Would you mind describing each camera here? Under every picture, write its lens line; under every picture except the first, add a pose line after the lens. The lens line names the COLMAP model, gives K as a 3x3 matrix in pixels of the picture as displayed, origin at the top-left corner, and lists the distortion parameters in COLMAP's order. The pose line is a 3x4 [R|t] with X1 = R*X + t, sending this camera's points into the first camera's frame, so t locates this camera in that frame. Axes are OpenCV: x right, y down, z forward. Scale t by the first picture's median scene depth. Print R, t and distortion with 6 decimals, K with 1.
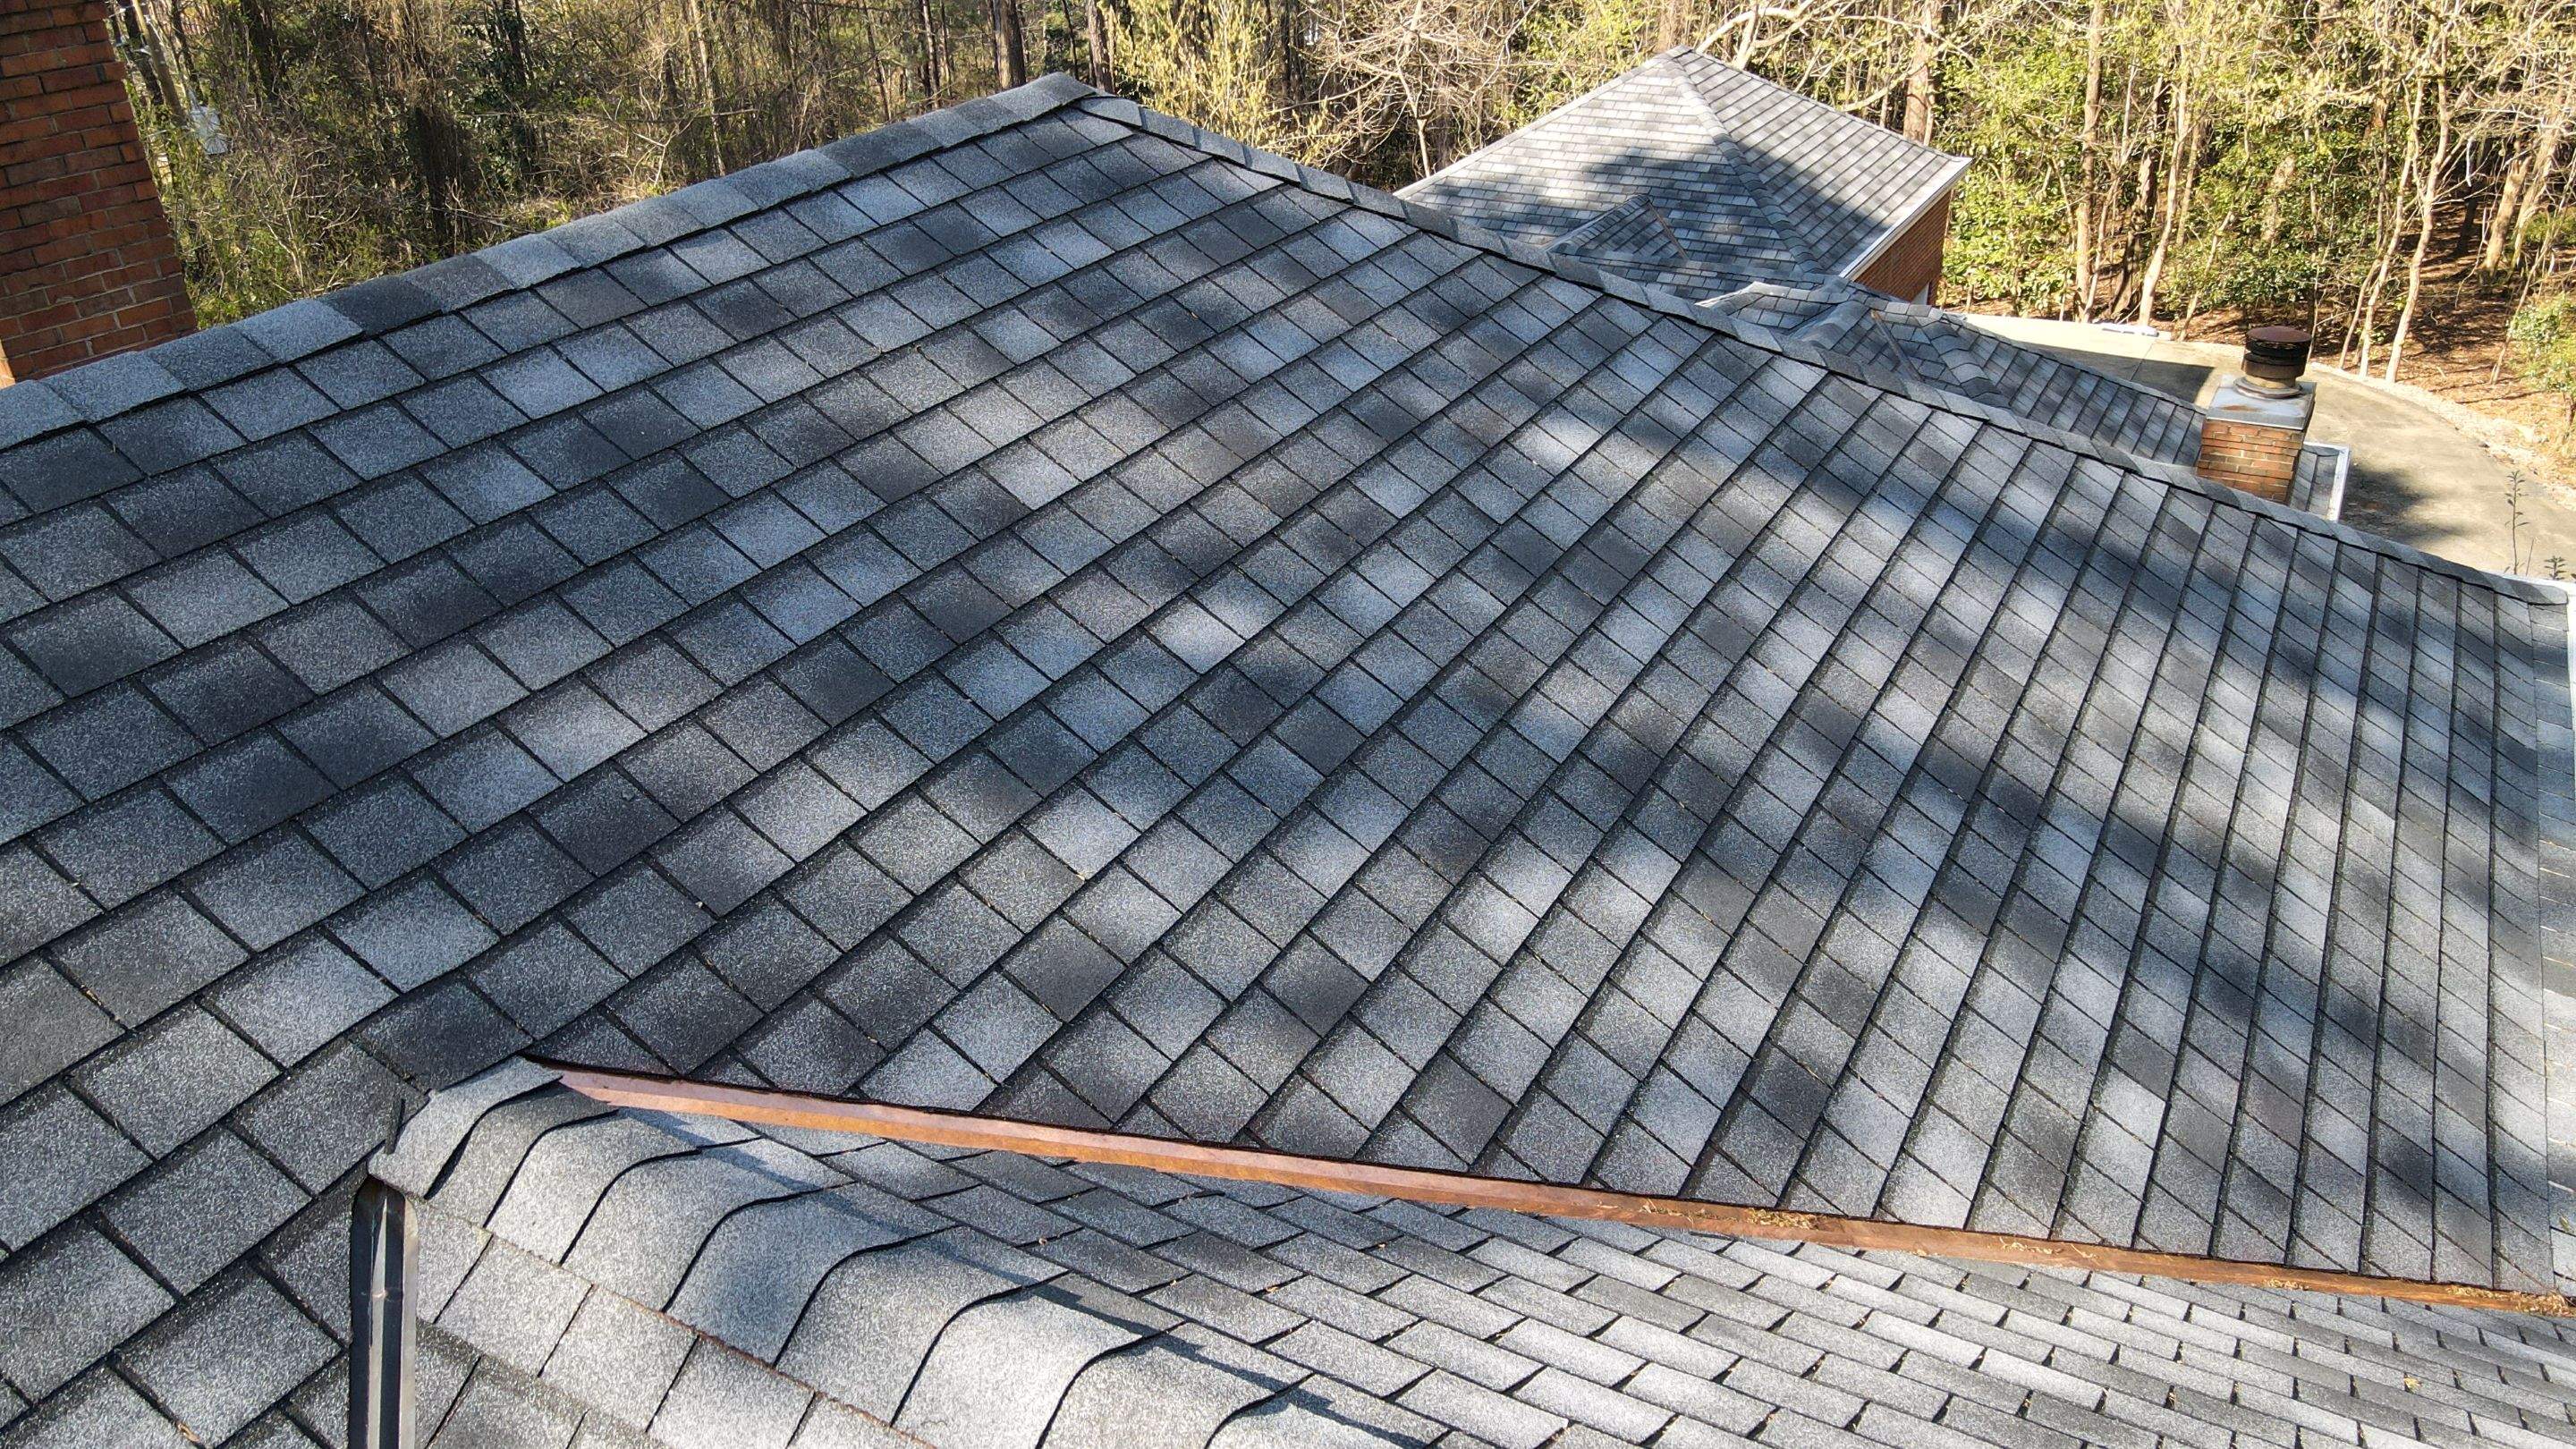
lens RADIAL K [[1923.6, 0, 1288.0], [0, 1923.6, 724.5], [0, 0, 1]] dist [0.021562, -0.001642]
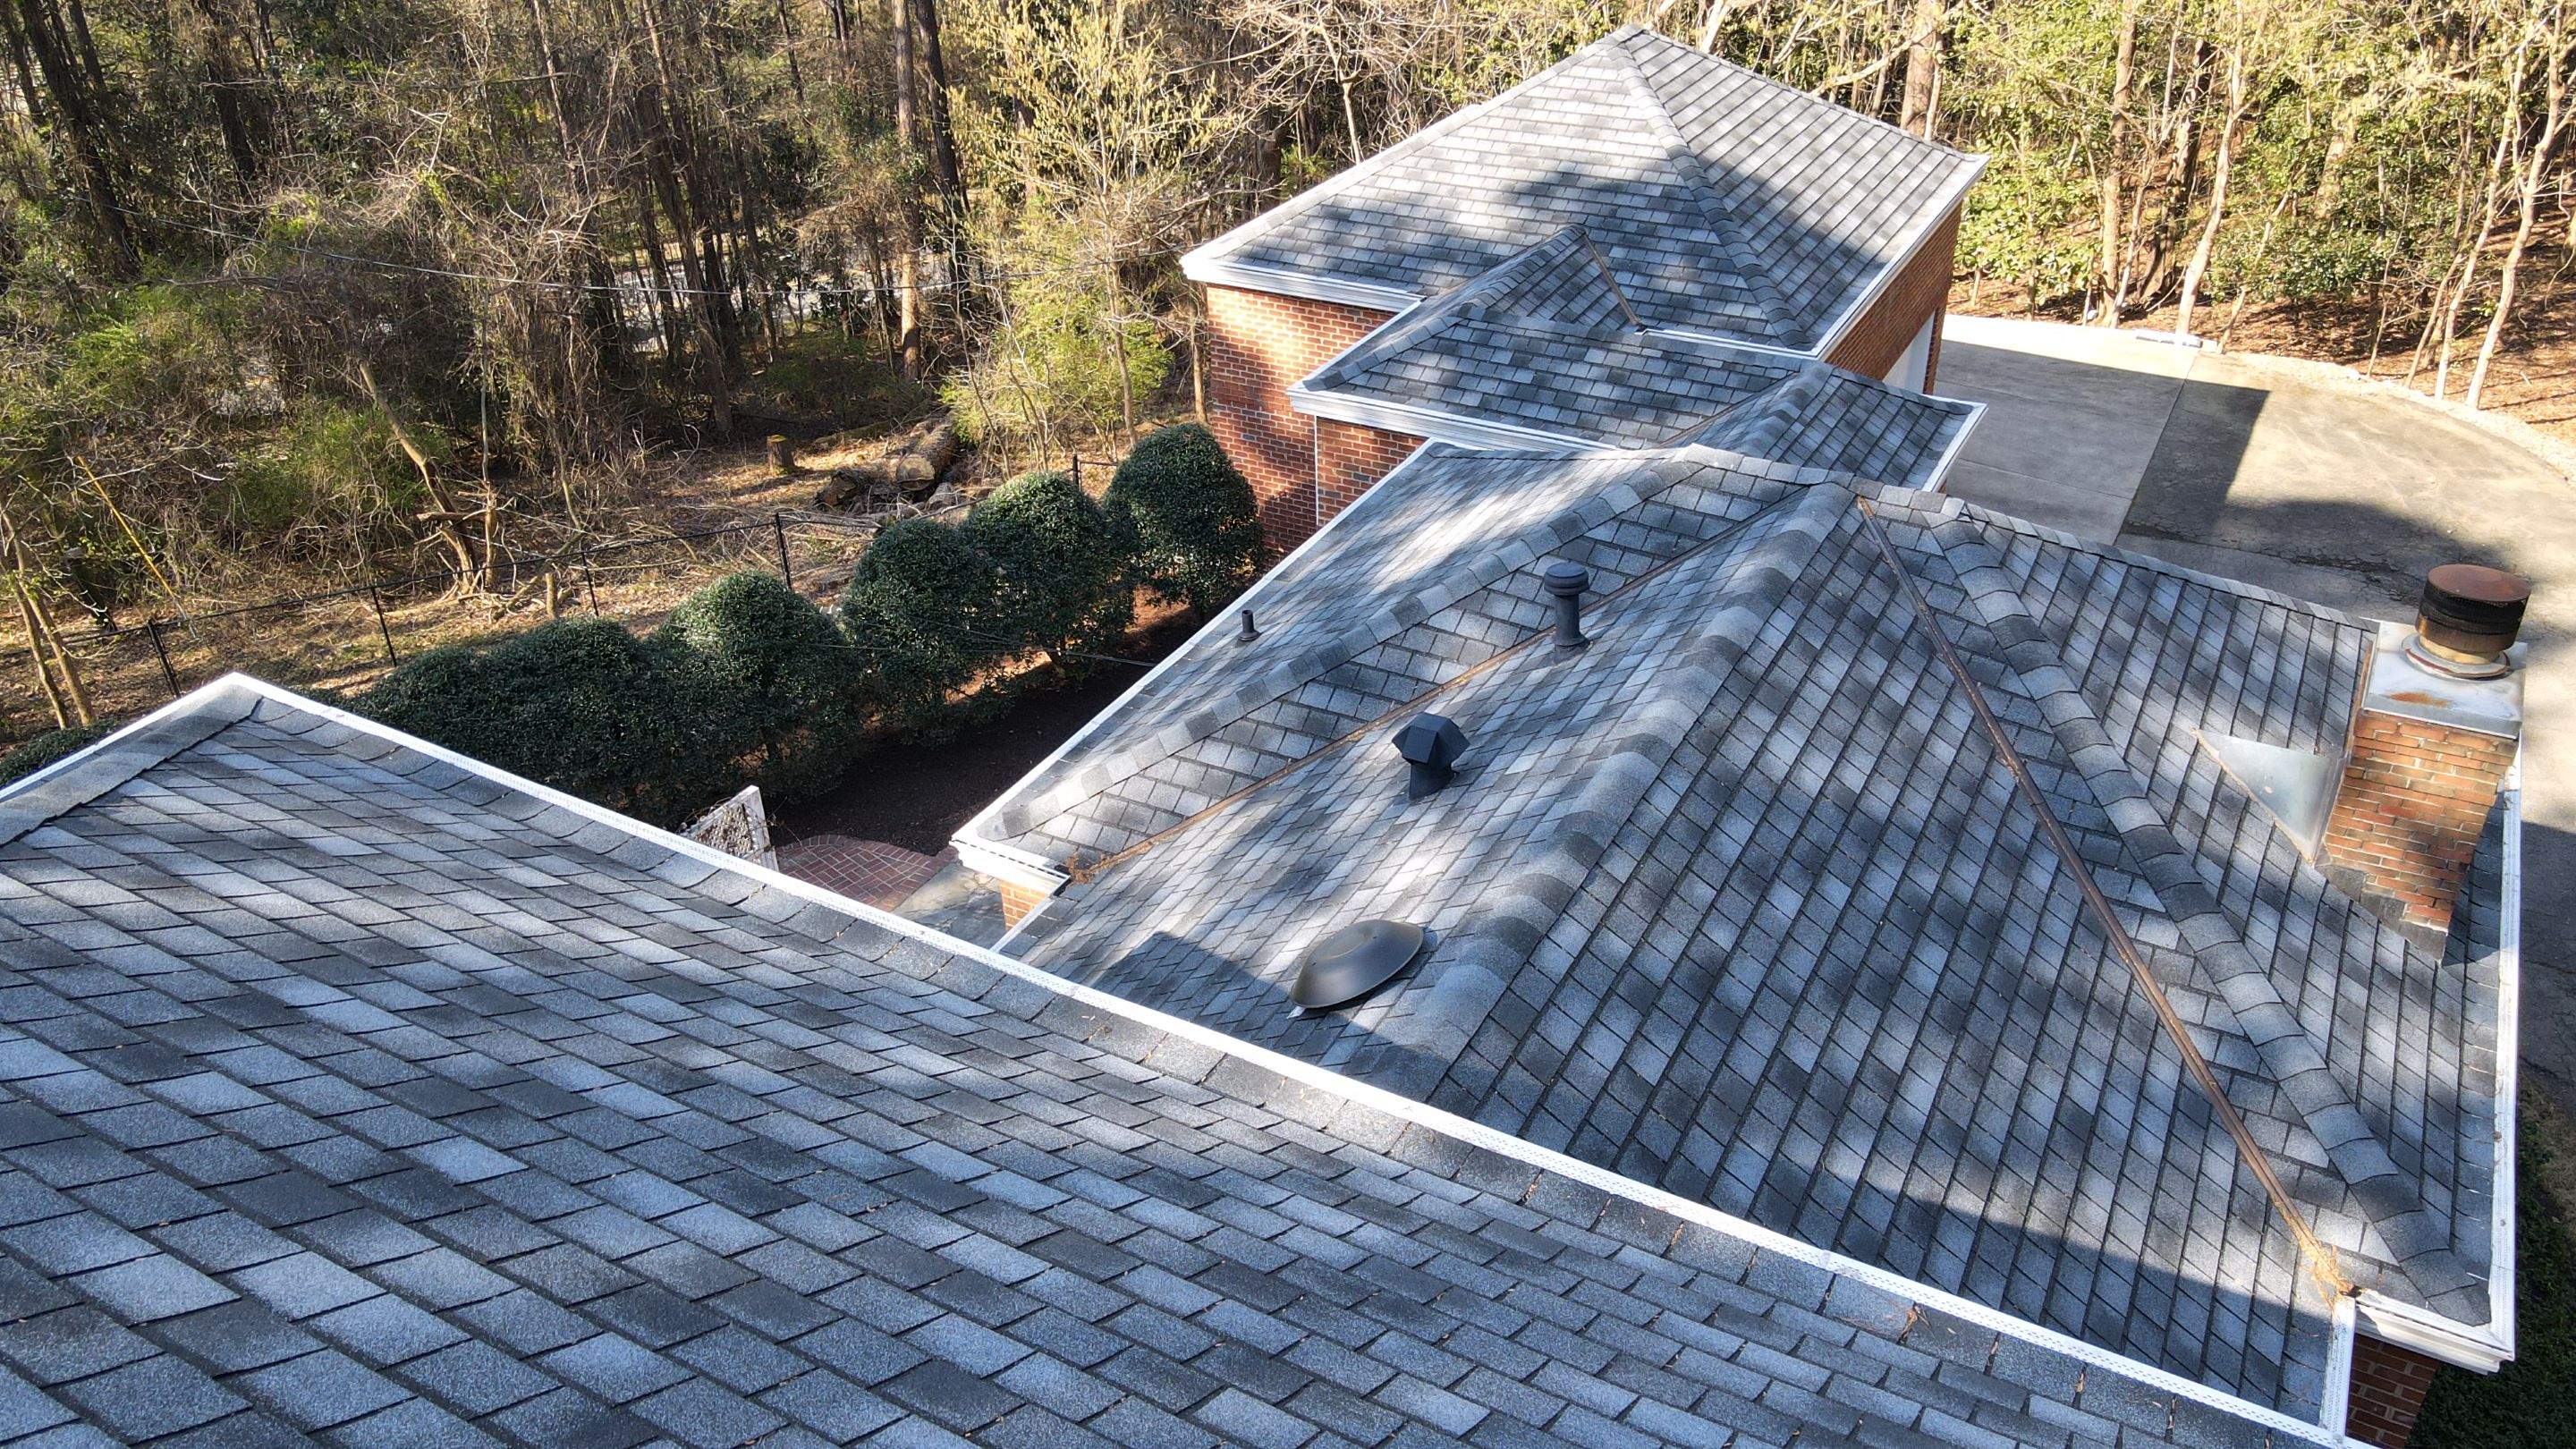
lens RADIAL K [[1923.6, 0, 1288.0], [0, 1923.6, 724.5], [0, 0, 1]] dist [0.021562, -0.001642]
pose [[0.999990, -0.003355, 0.003015, 0.060579], [0.003205, 0.998824, 0.048367, -0.105652], [-0.003174, -0.048357, 0.998825, 0.194278]]
